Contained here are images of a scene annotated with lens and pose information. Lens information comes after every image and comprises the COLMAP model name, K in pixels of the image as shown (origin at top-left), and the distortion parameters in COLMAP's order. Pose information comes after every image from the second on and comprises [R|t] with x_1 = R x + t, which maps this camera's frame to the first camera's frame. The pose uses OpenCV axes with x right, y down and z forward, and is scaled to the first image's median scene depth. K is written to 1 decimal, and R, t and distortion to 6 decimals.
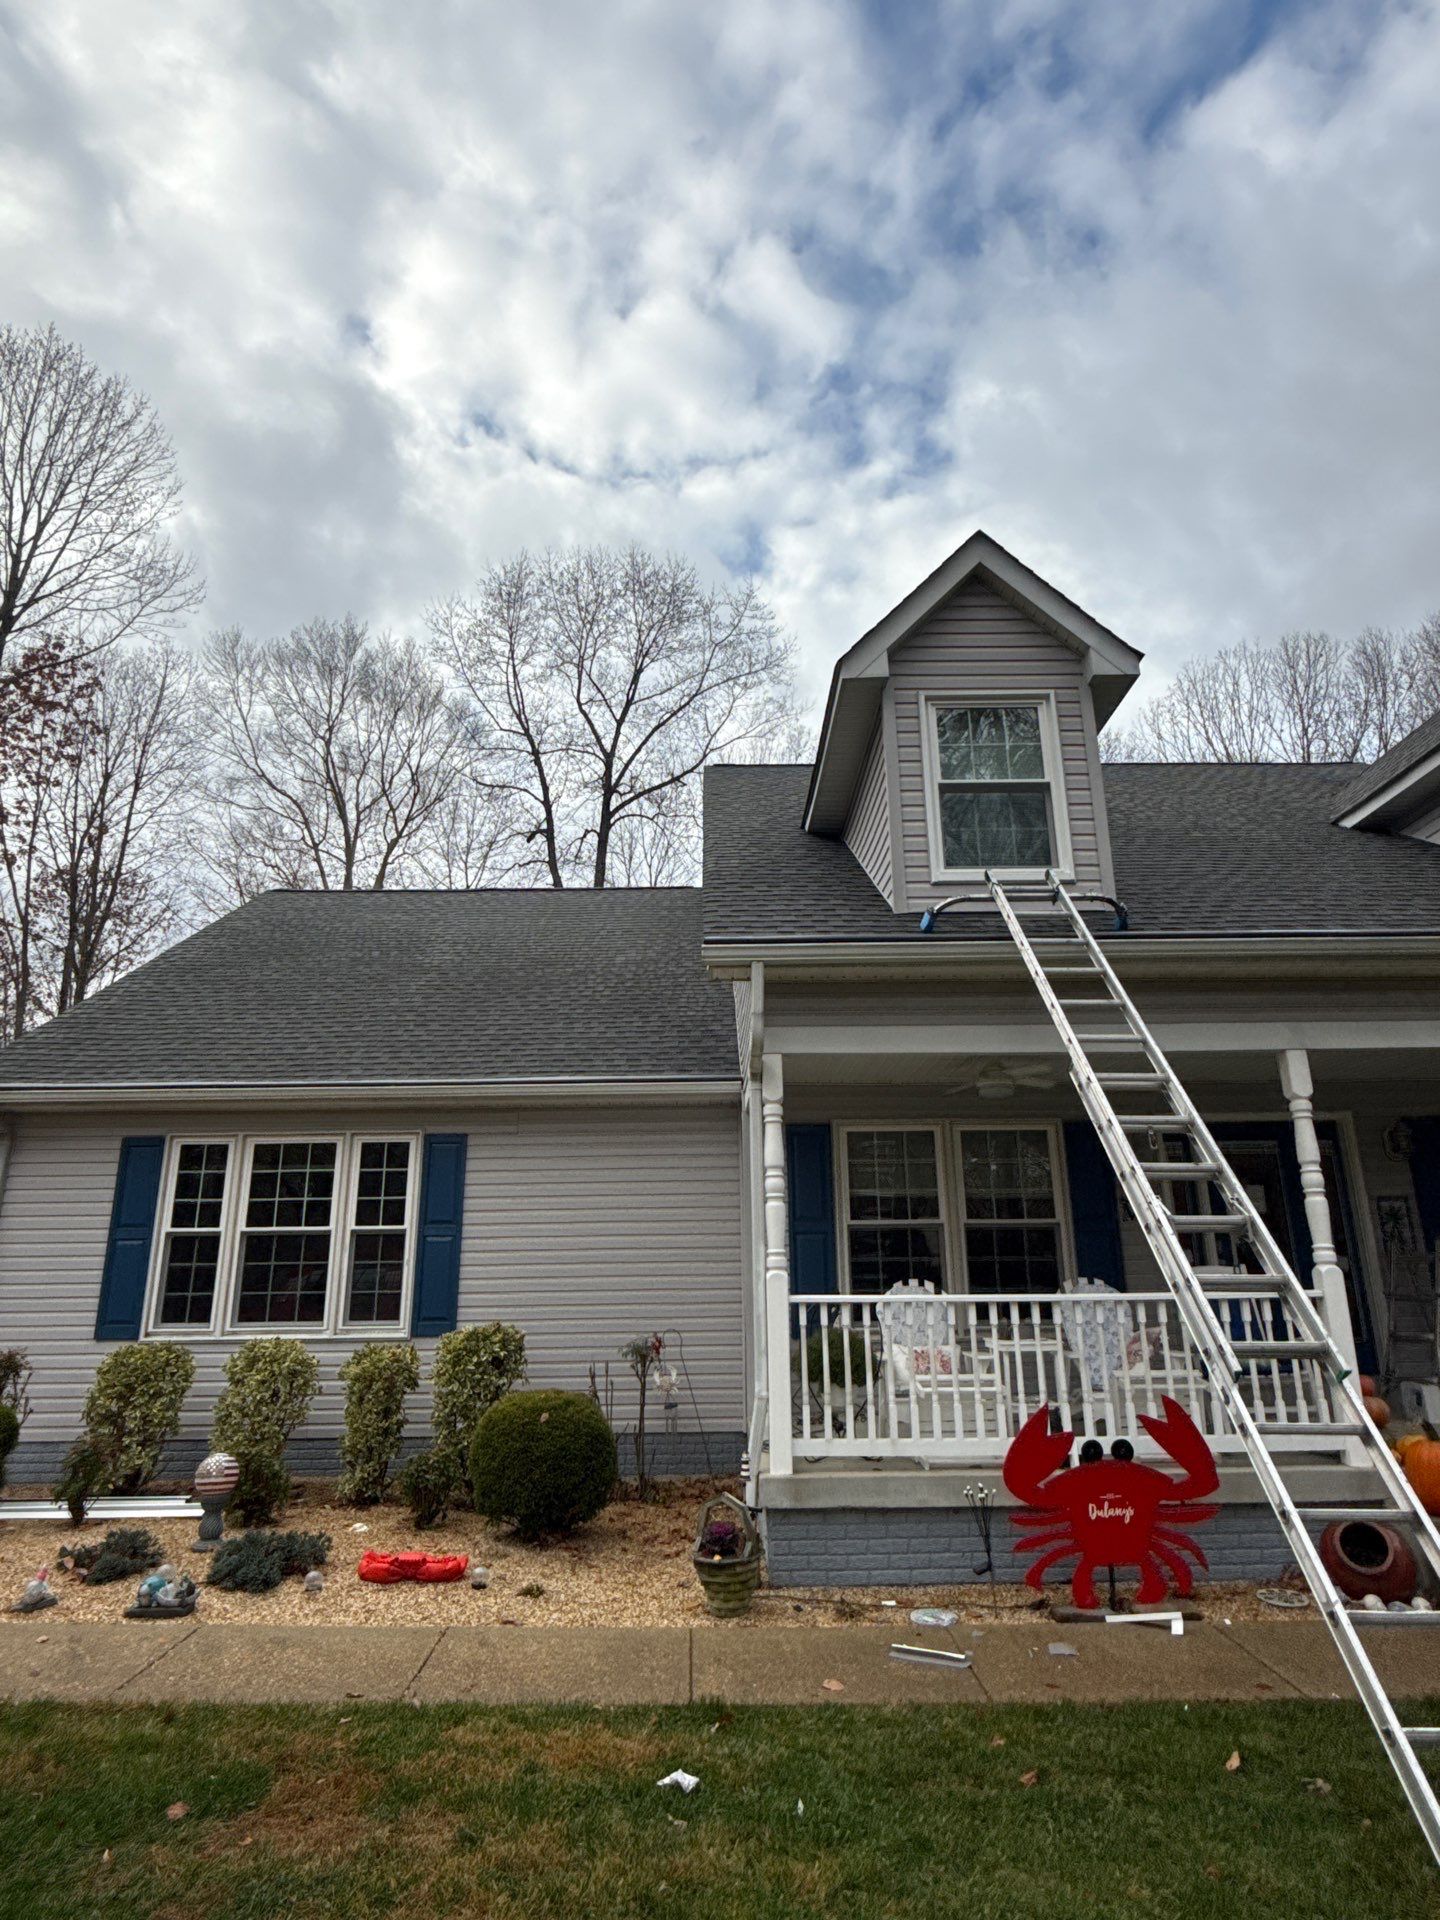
lens RADIAL K [[1103.6, 0, 717.4], [0, 1103.6, 976.7], [0, 0, 1]] dist [-0.004312, -0.000553]
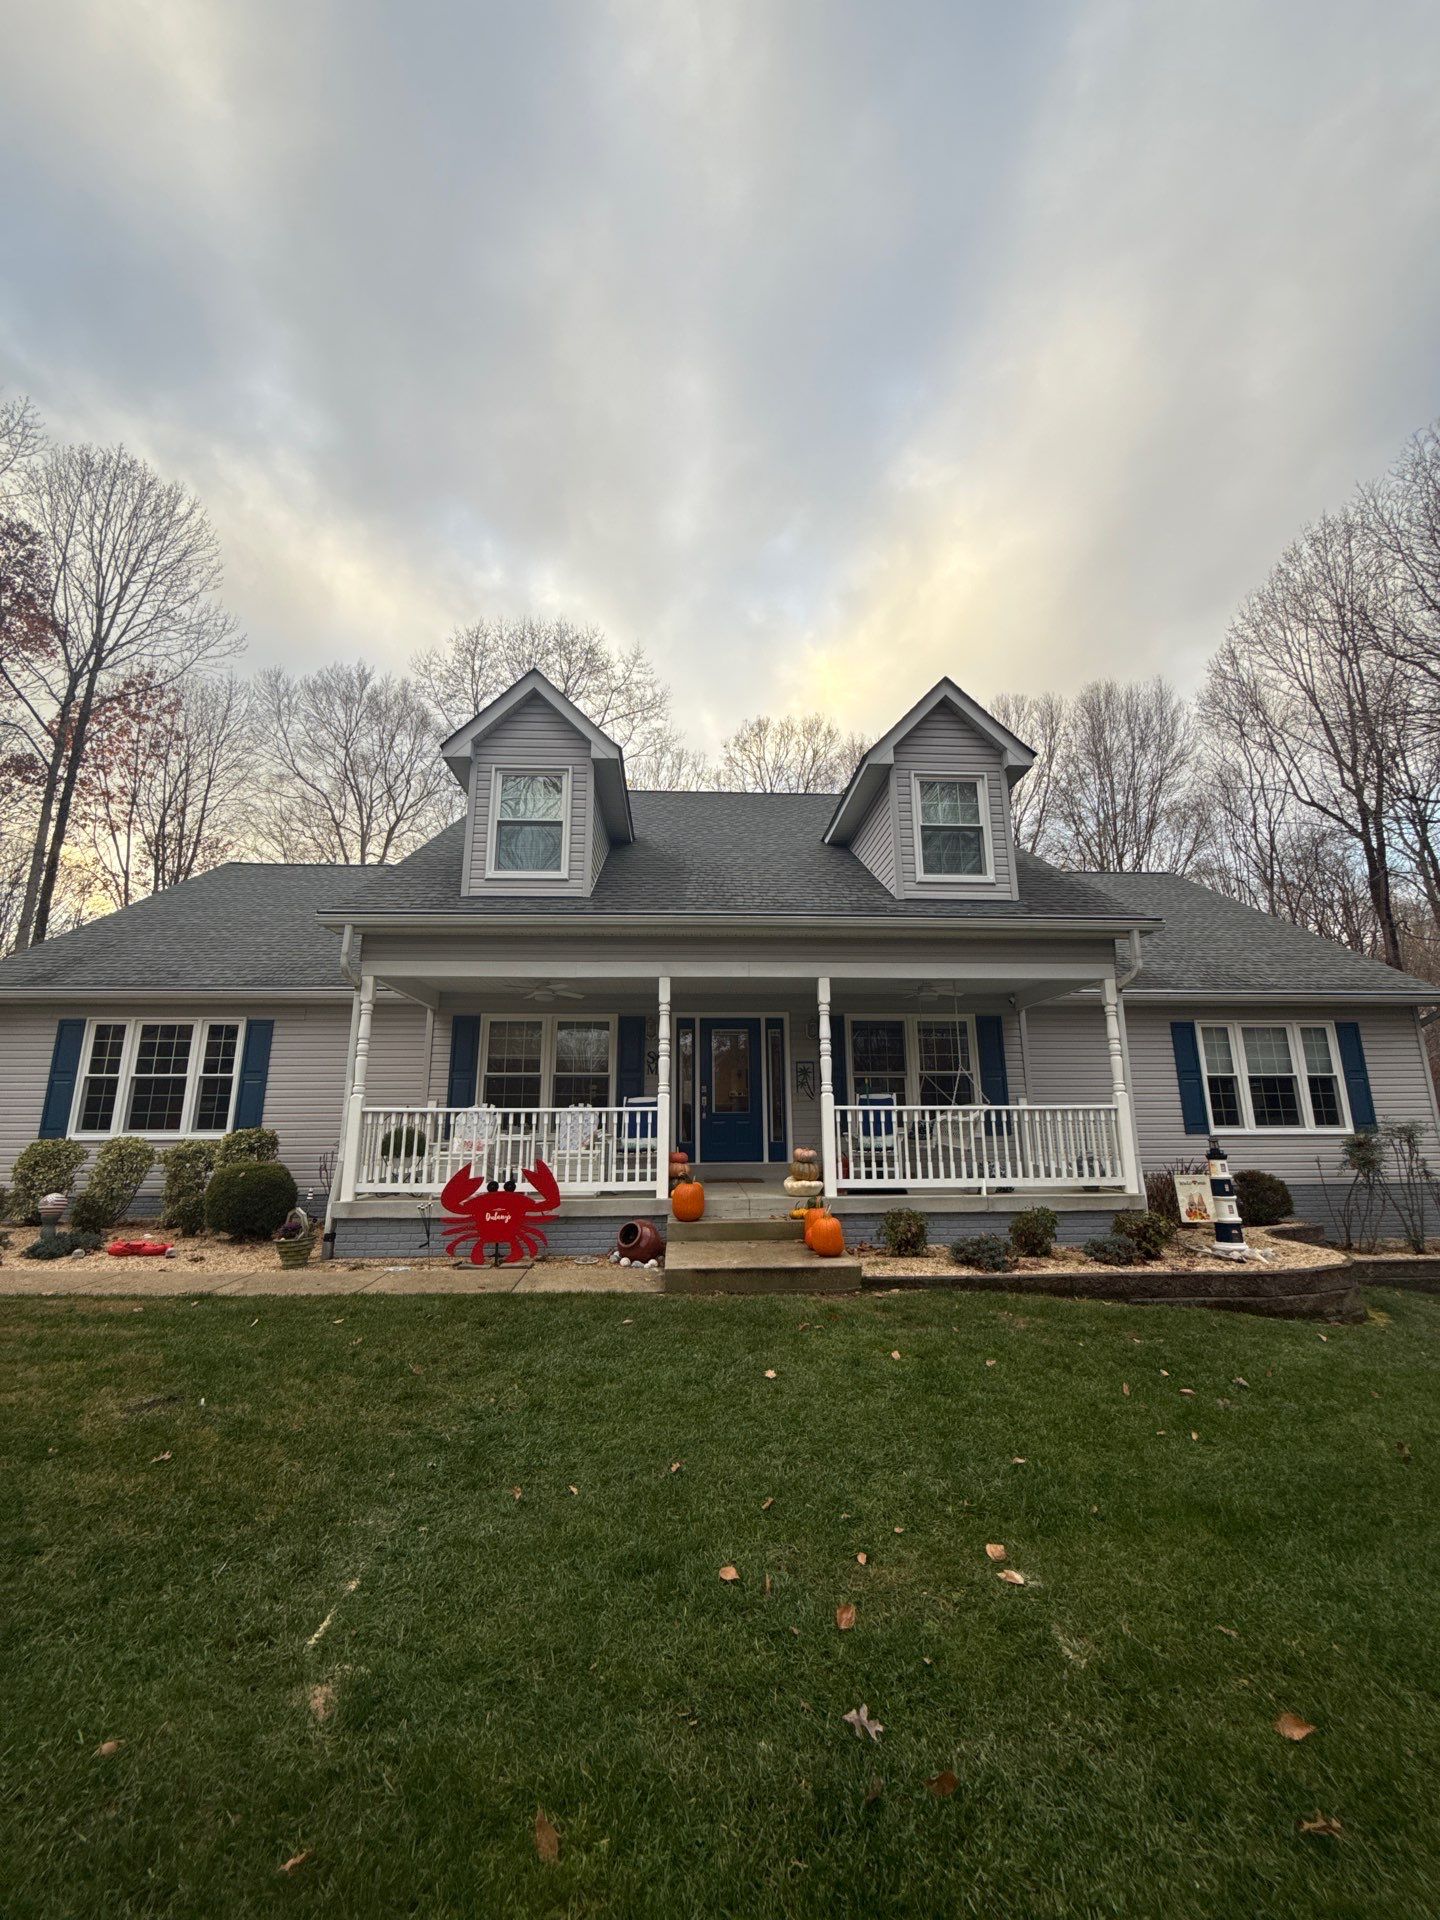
lens RADIAL K [[772.6, 0, 691.2], [0, 772.6, 964.0], [0, 0, 1]] dist [-0.000229, 0.000040]
pose [[0.999032, 0.015863, 0.041040, 0.354829], [-0.018207, 0.998186, 0.057392, -0.020408], [-0.040055, -0.058083, 0.997508, -0.183979]]
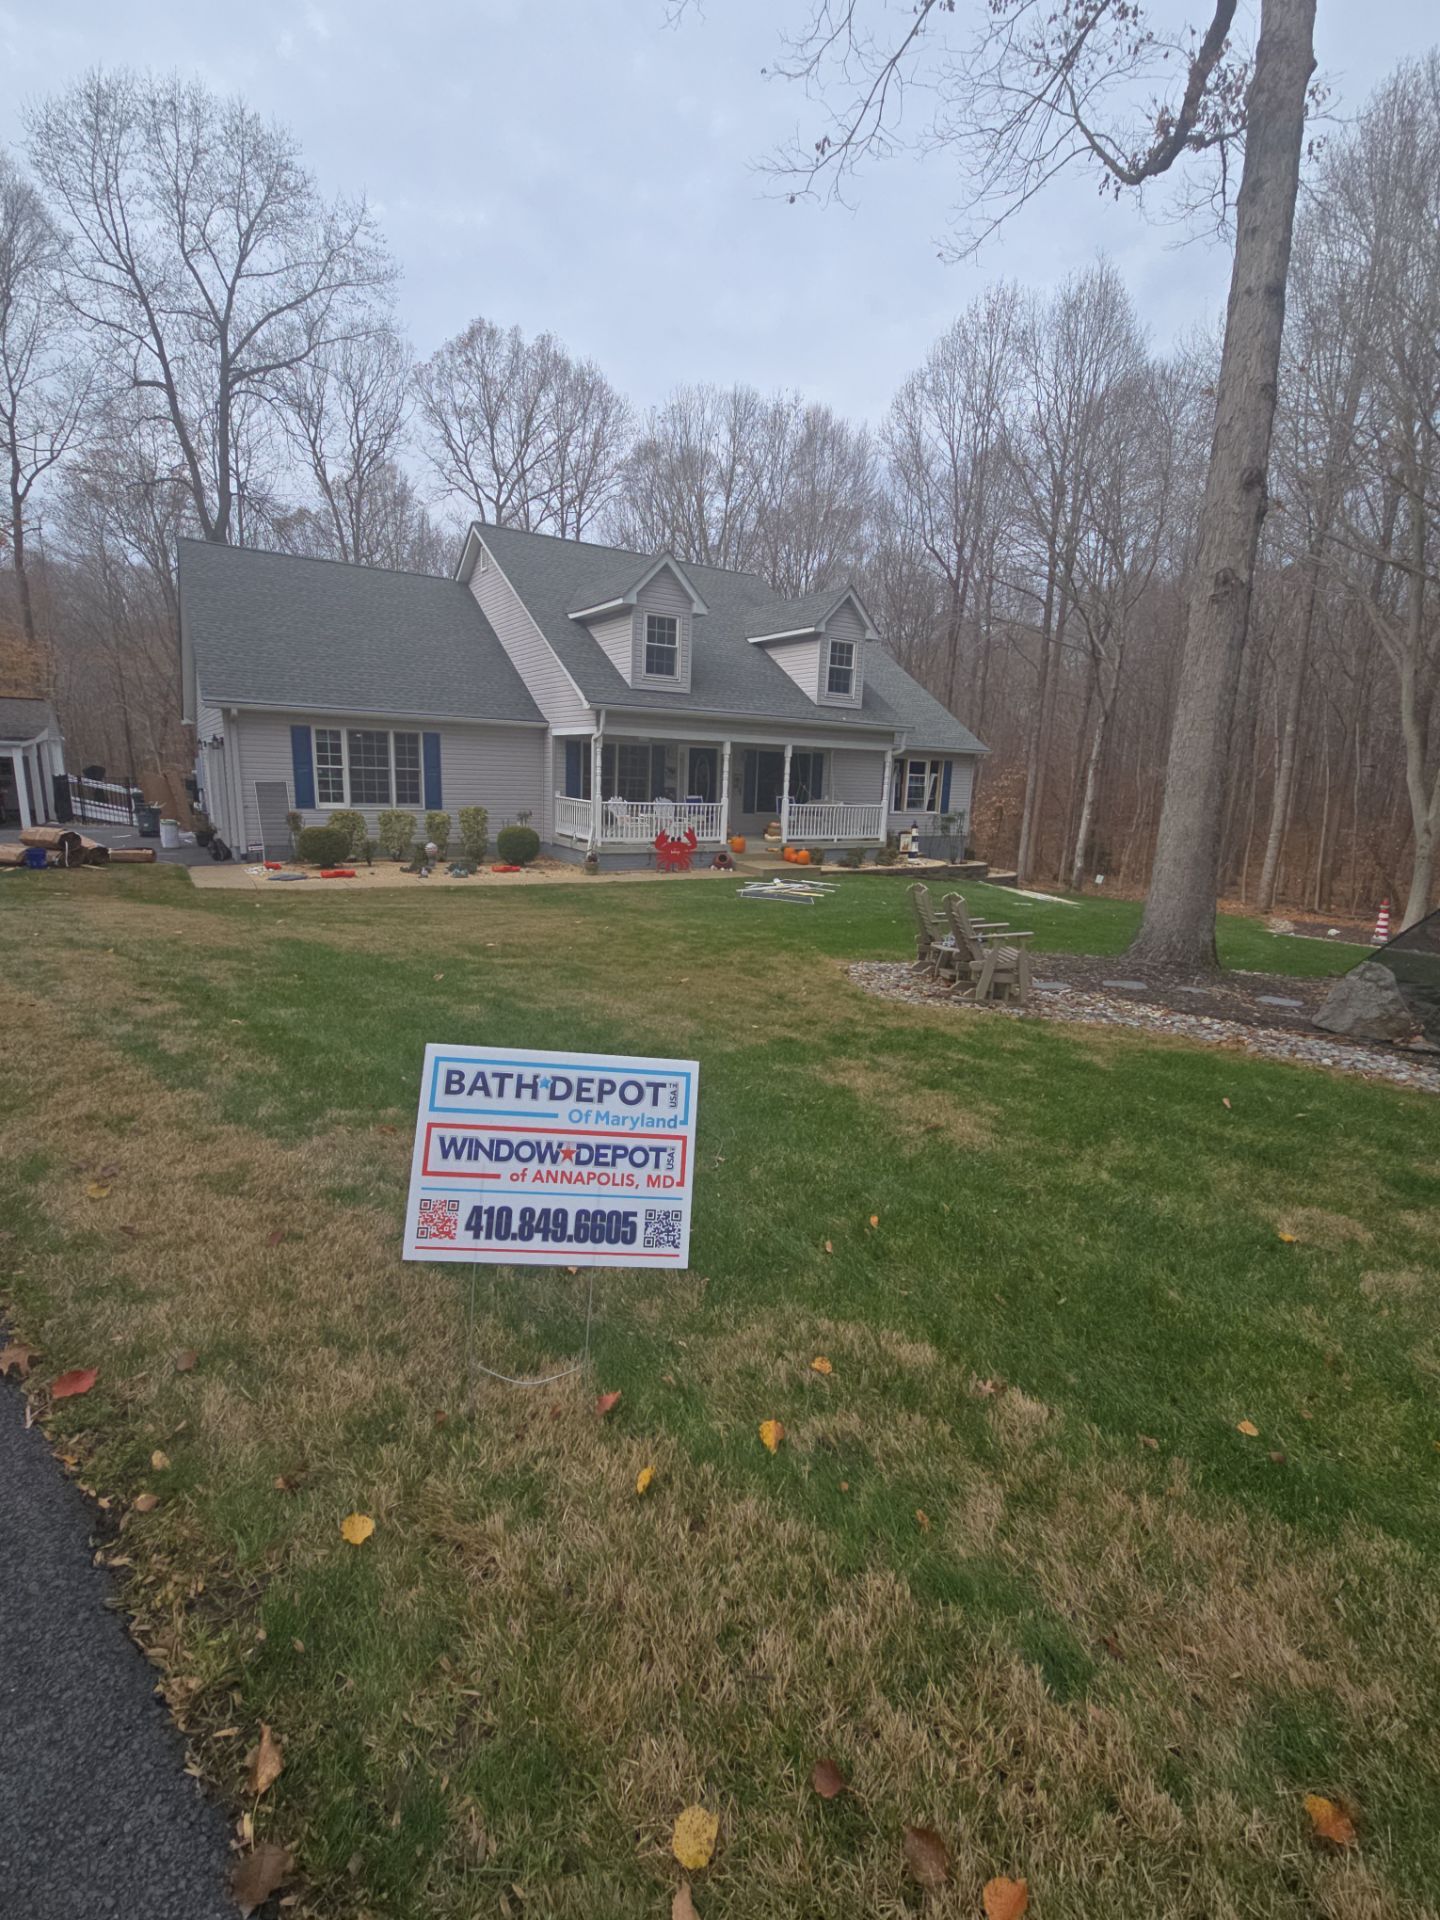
lens RADIAL K [[759.9, 0, 720.0], [0, 759.9, 960.0], [0, 0, 1]] dist [0.000185, 0.000048]
pose [[0.857561, -0.080072, 0.508111, -0.613745], [-0.176157, 0.882361, 0.436357, -0.281716], [-0.483278, -0.463710, 0.742574, -0.882325]]
